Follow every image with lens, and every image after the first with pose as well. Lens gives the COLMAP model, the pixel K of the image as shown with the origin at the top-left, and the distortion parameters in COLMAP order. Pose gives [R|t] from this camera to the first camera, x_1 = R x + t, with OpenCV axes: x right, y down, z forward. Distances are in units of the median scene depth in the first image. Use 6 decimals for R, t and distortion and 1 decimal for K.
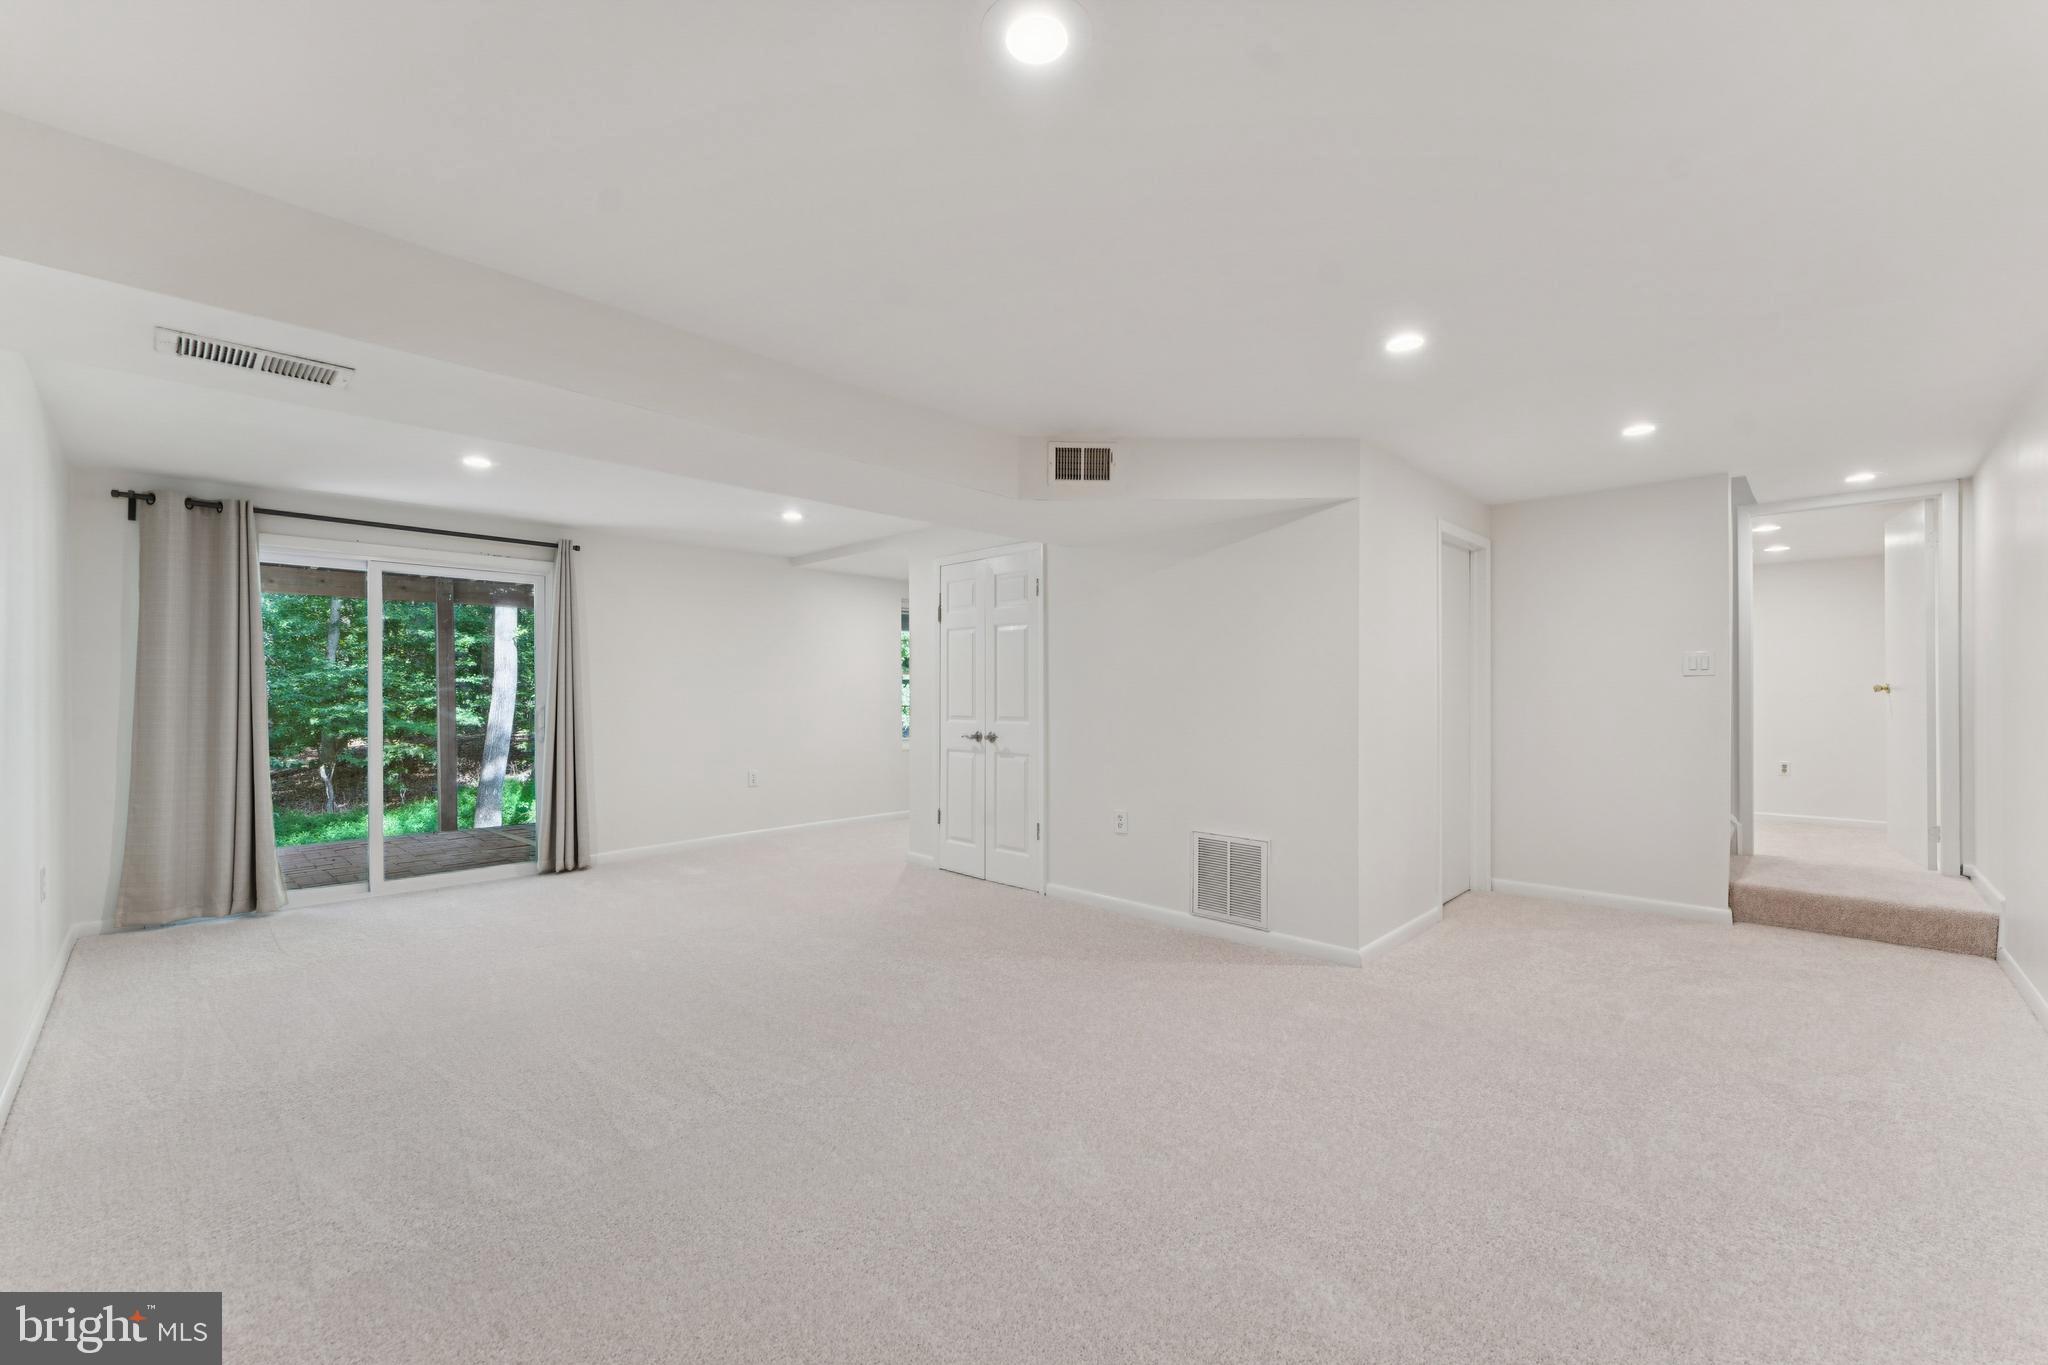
lens RADIAL K [[828.3, 0, 1028.8], [0, 828.3, 681.5], [0, 0, 1]] dist [-0.002736, 0.002791]
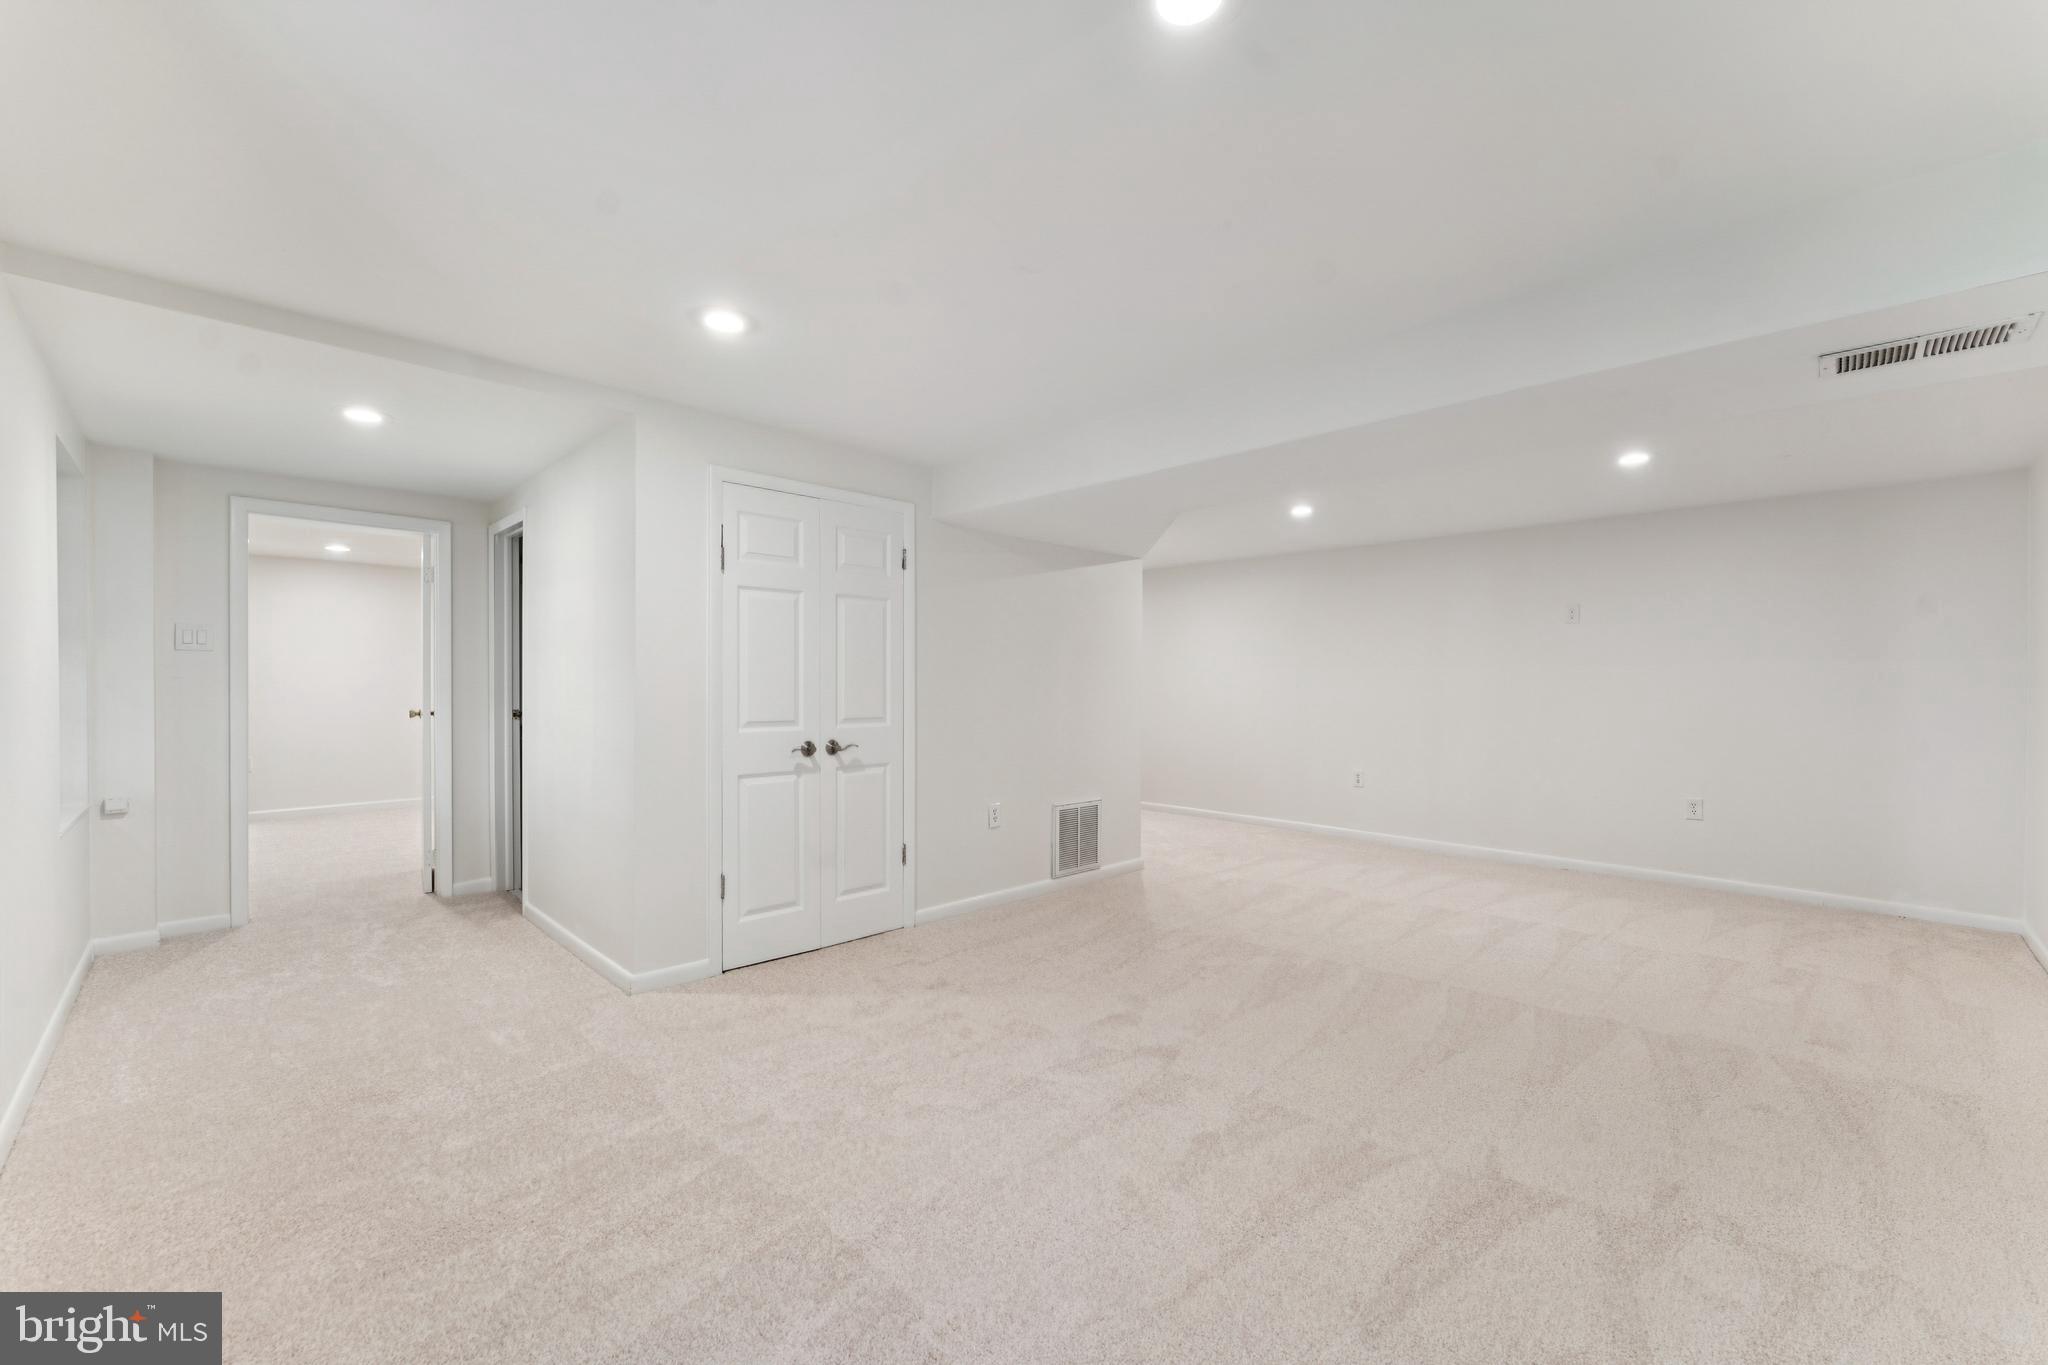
lens RADIAL K [[828.3, 0, 1028.8], [0, 828.3, 689.8], [0, 0, 1]] dist [-0.002736, 0.002791]
pose [[0.031045, 0.005525, 0.999503, -0.790713], [-0.000379, 0.999985, -0.005516, 0.020627], [-0.999518, -0.000208, 0.031047, 0.824854]]
